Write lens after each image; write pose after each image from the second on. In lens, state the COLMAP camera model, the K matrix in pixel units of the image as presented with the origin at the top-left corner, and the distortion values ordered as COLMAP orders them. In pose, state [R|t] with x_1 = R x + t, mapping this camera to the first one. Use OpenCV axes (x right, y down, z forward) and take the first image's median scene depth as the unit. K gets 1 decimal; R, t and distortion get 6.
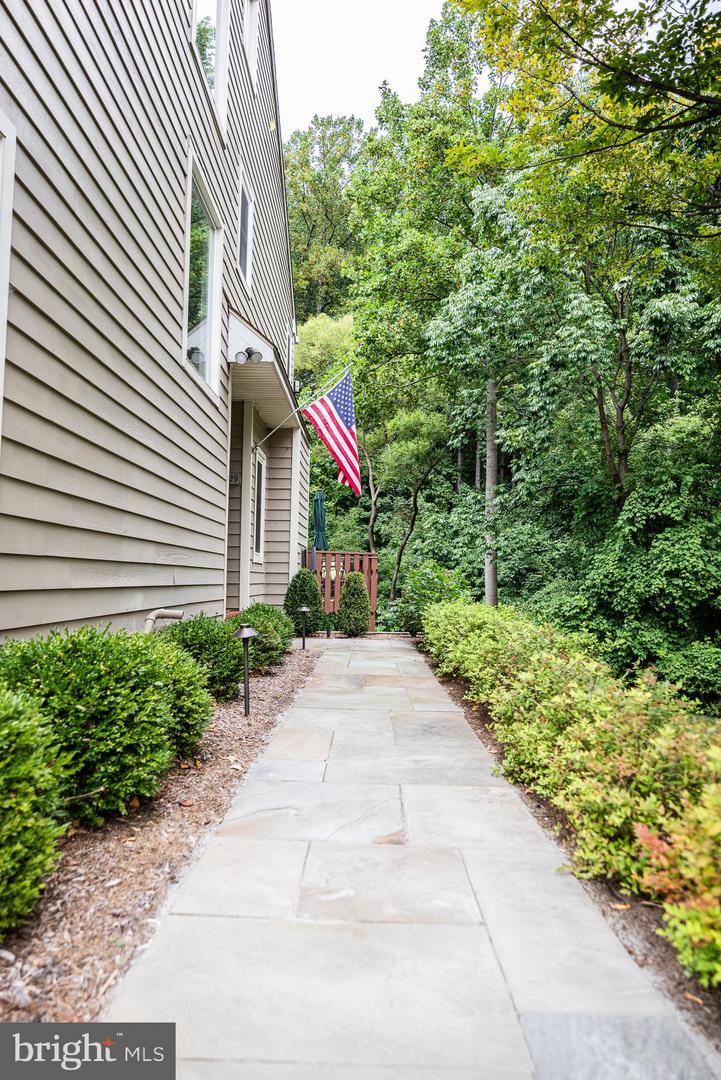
lens RADIAL K [[637.4, 0, 358.8], [0, 637.4, 536.5], [0, 0, 1]] dist [-0.004640, 0.000463]
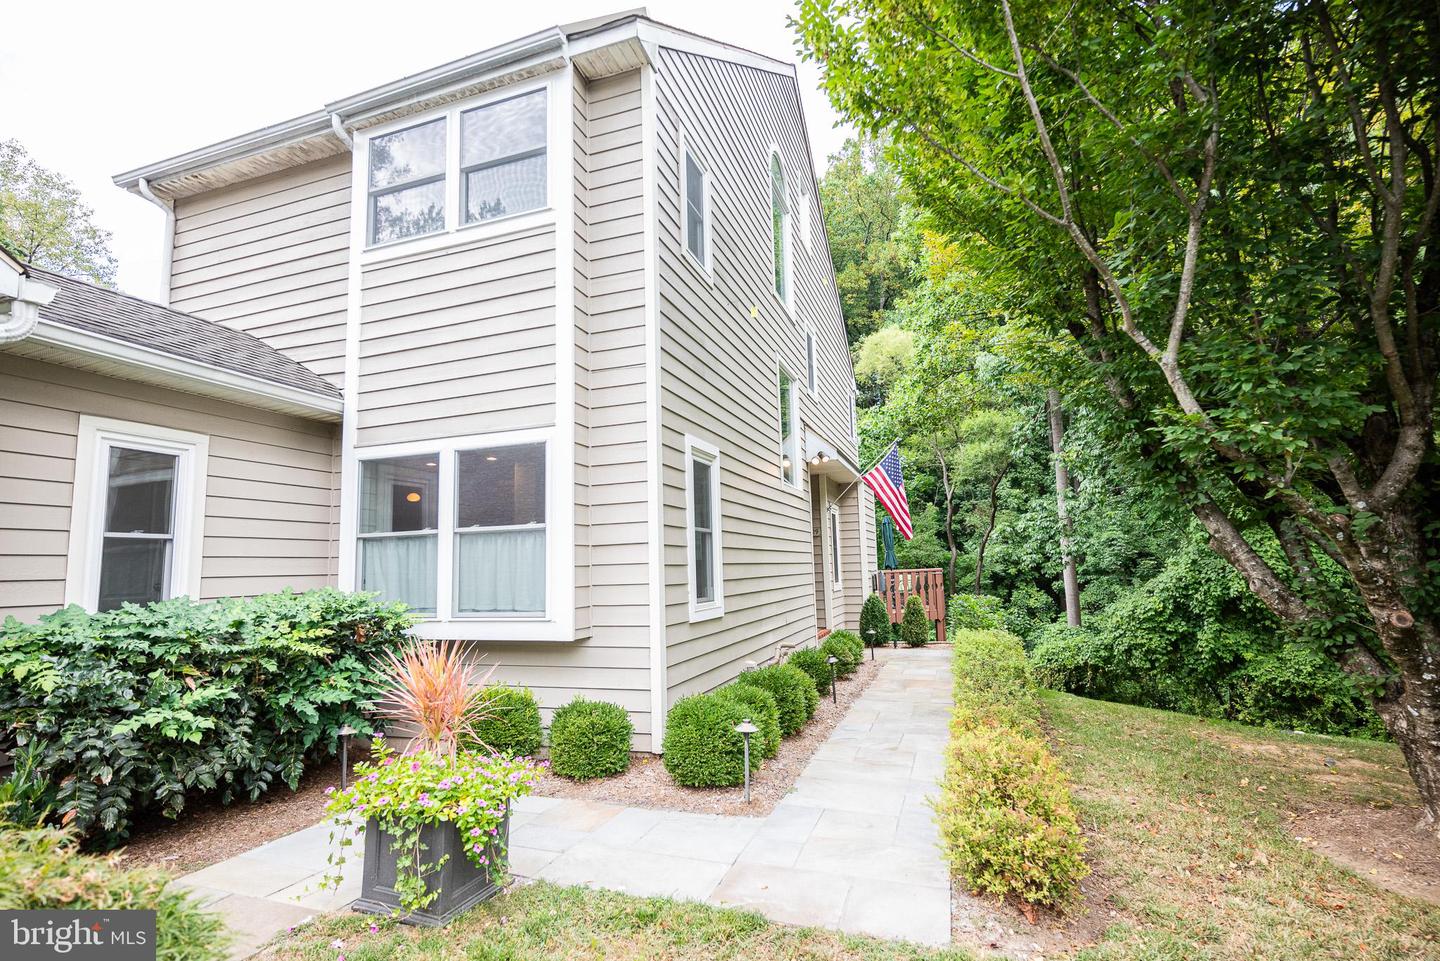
lens RADIAL K [[691.7, 0, 715.8], [0, 691.7, 486.4], [0, 0, 1]] dist [-0.004194, -0.000170]
pose [[0.942950, -0.077059, -0.323894, 0.080520], [0.063570, 0.996620, -0.052038, -0.108756], [0.326809, 0.028479, 0.944661, -0.423547]]
